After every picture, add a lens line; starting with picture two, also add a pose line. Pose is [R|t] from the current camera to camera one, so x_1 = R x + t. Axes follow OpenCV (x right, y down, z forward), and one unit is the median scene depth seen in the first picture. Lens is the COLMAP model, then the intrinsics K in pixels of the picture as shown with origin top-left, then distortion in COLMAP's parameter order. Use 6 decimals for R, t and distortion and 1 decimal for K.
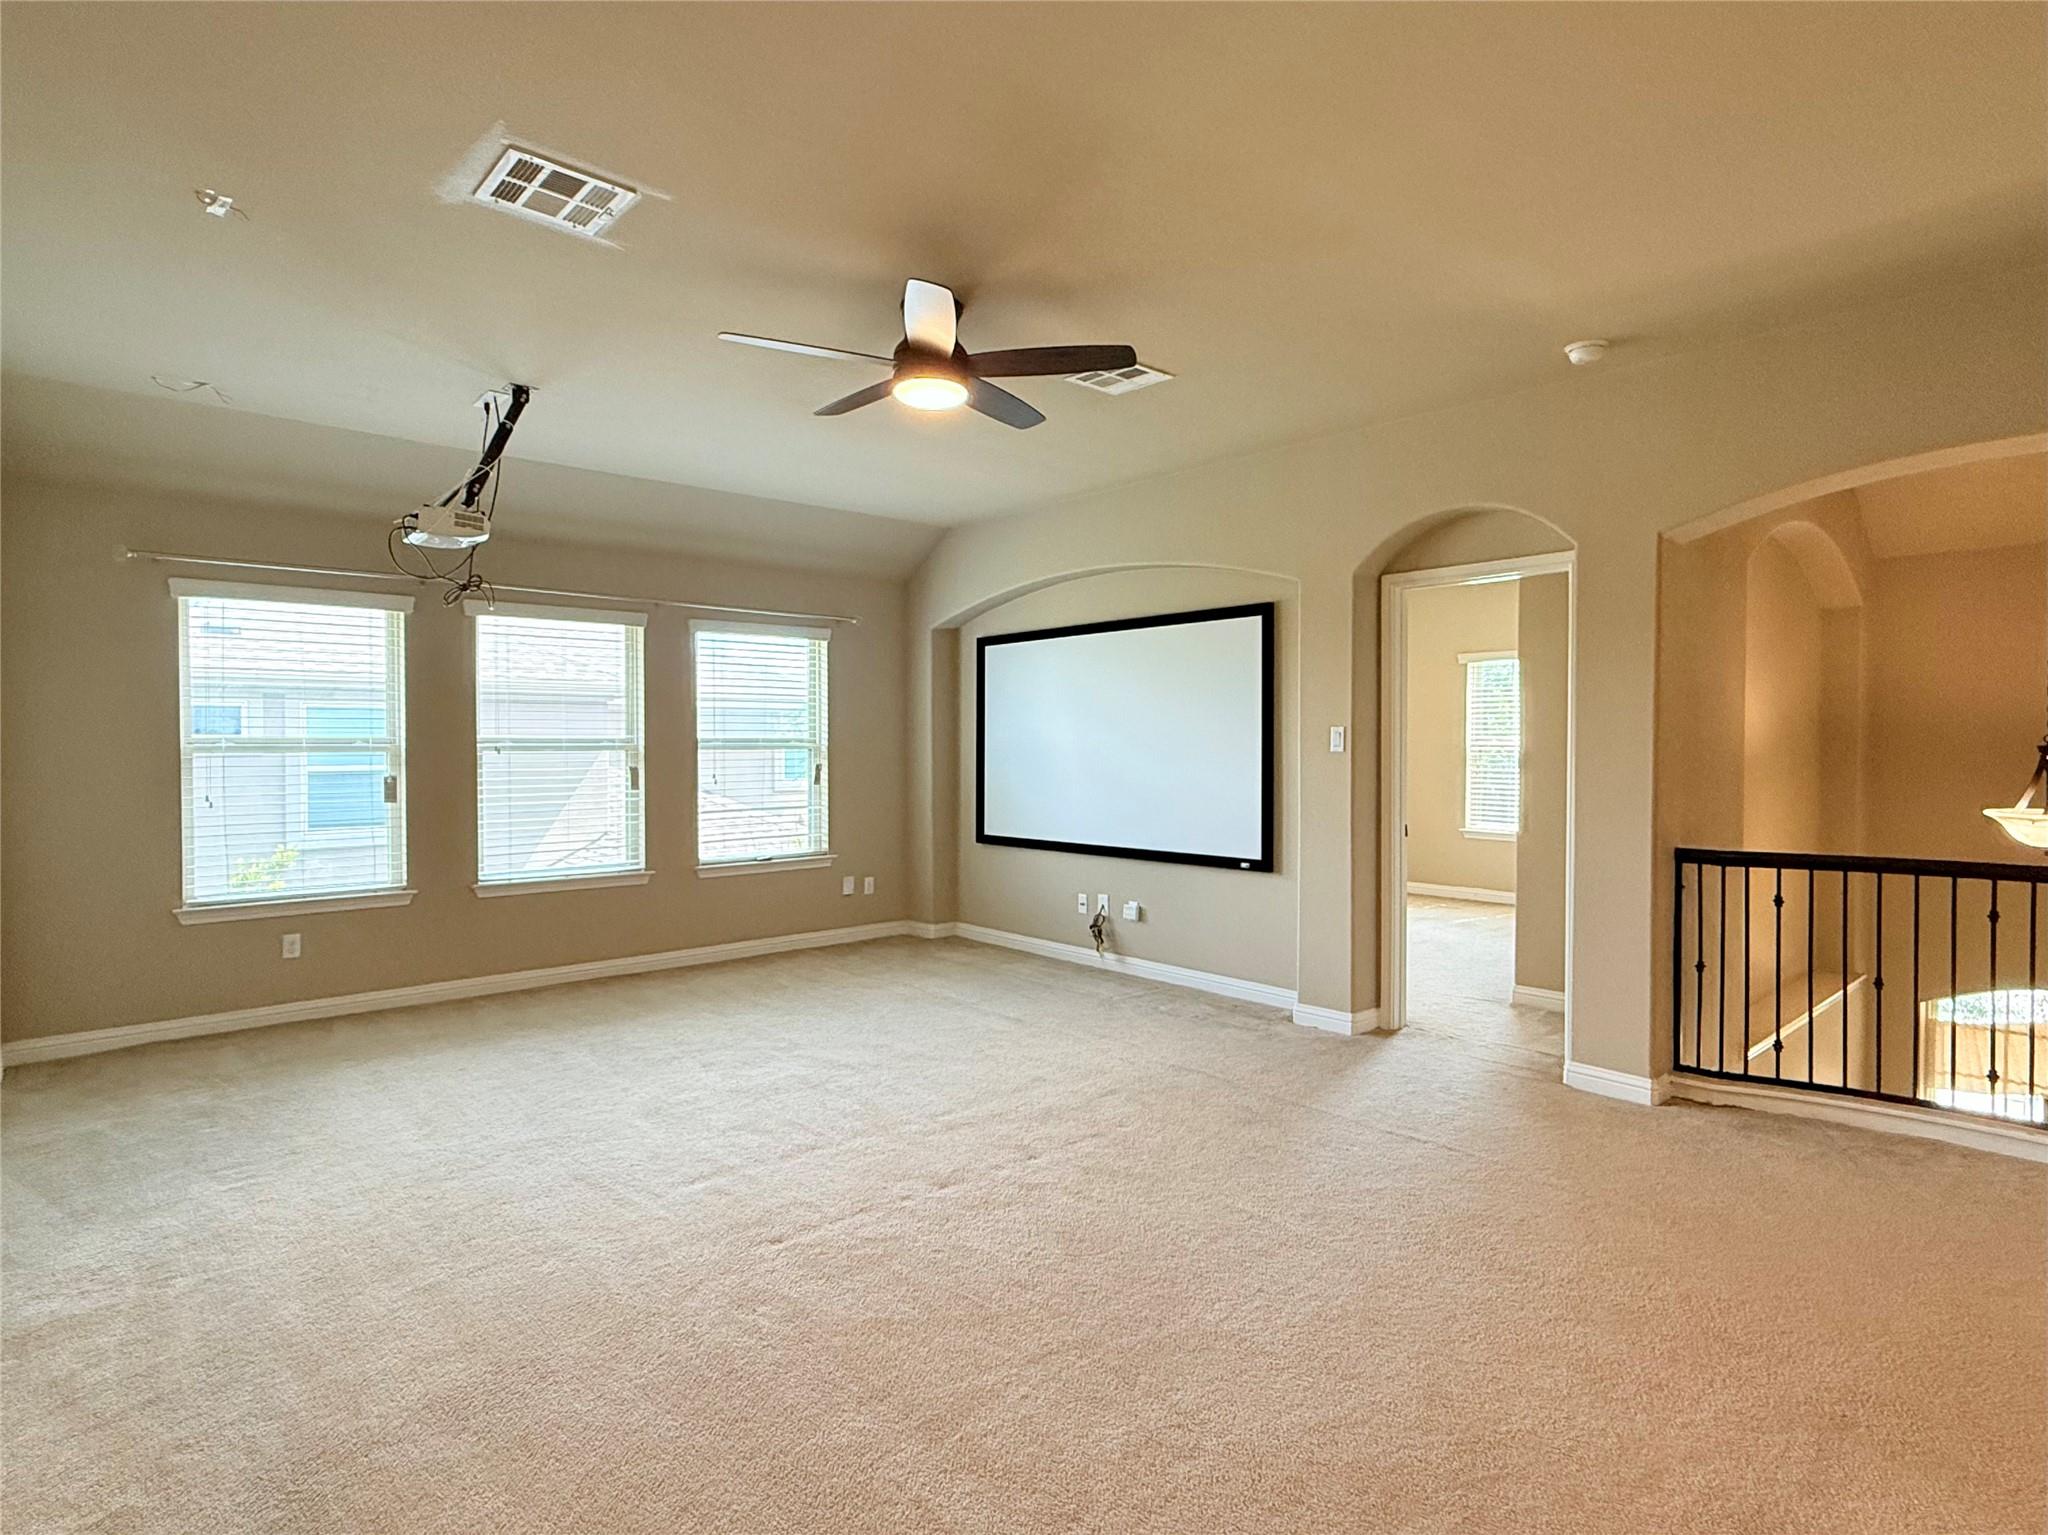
lens RADIAL K [[1071.2, 0, 1024.0], [0, 1071.2, 767.5], [0, 0, 1]] dist [-0.000151, 0.000254]
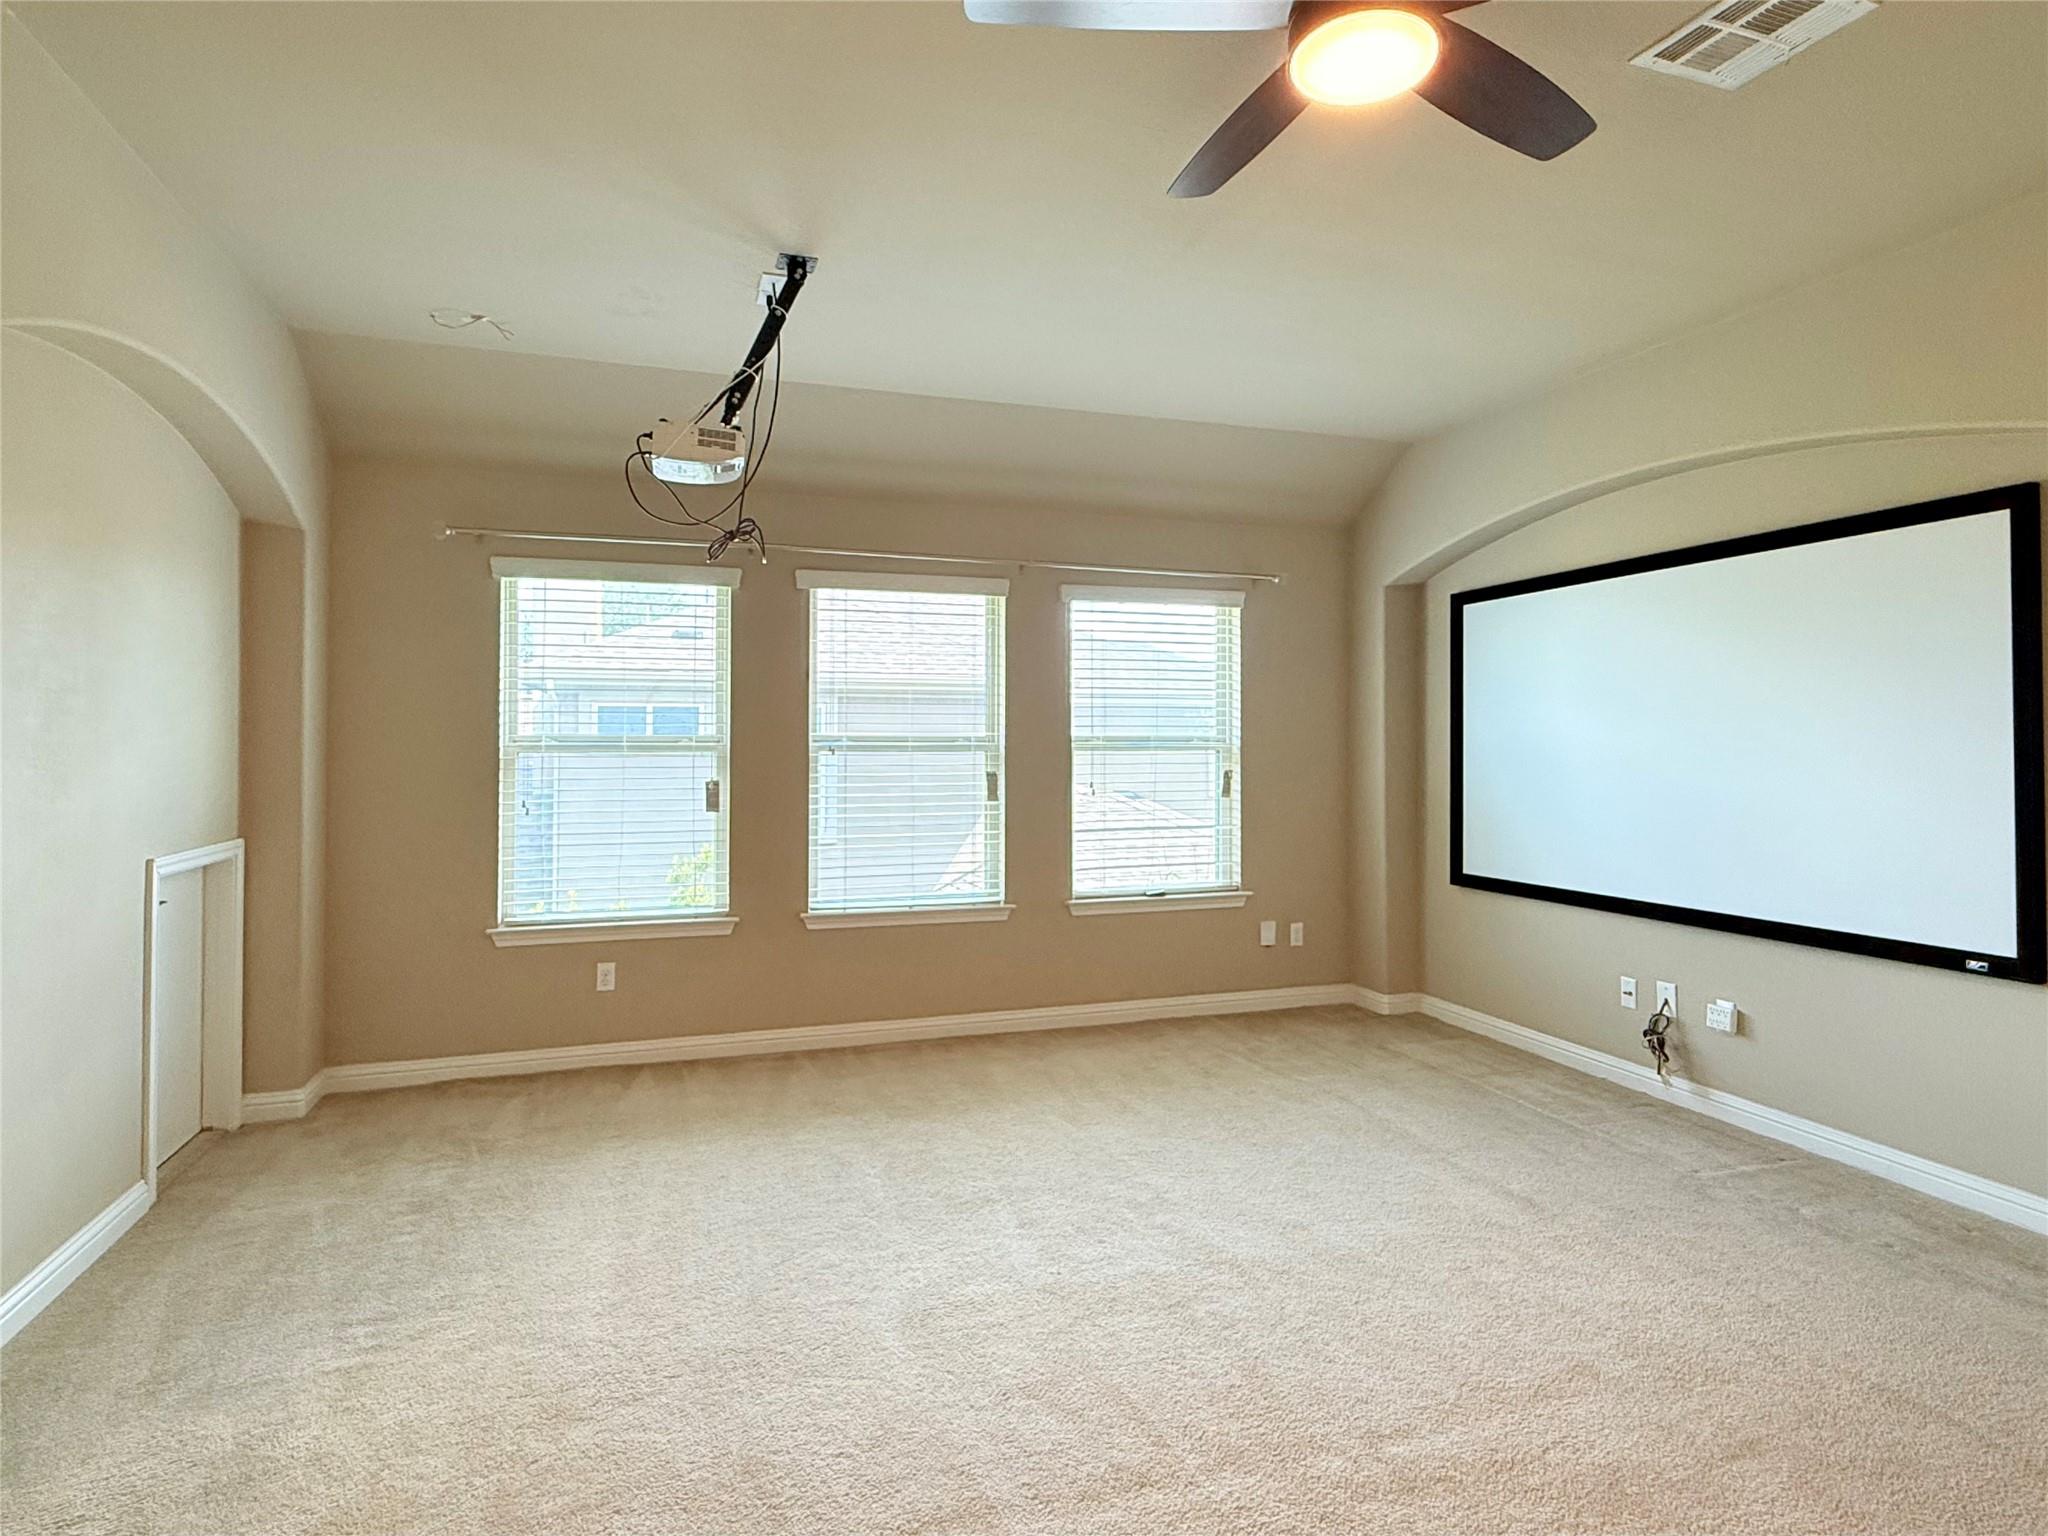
lens RADIAL K [[1115.0, 0, 1034.3], [0, 1115.0, 730.3], [0, 0, 1]] dist [-0.001328, 0.000049]
pose [[0.922053, -0.004010, -0.387043, -0.015371], [-0.009505, 0.999410, -0.032999, -0.004766], [0.386947, 0.034106, 0.921471, 0.256461]]
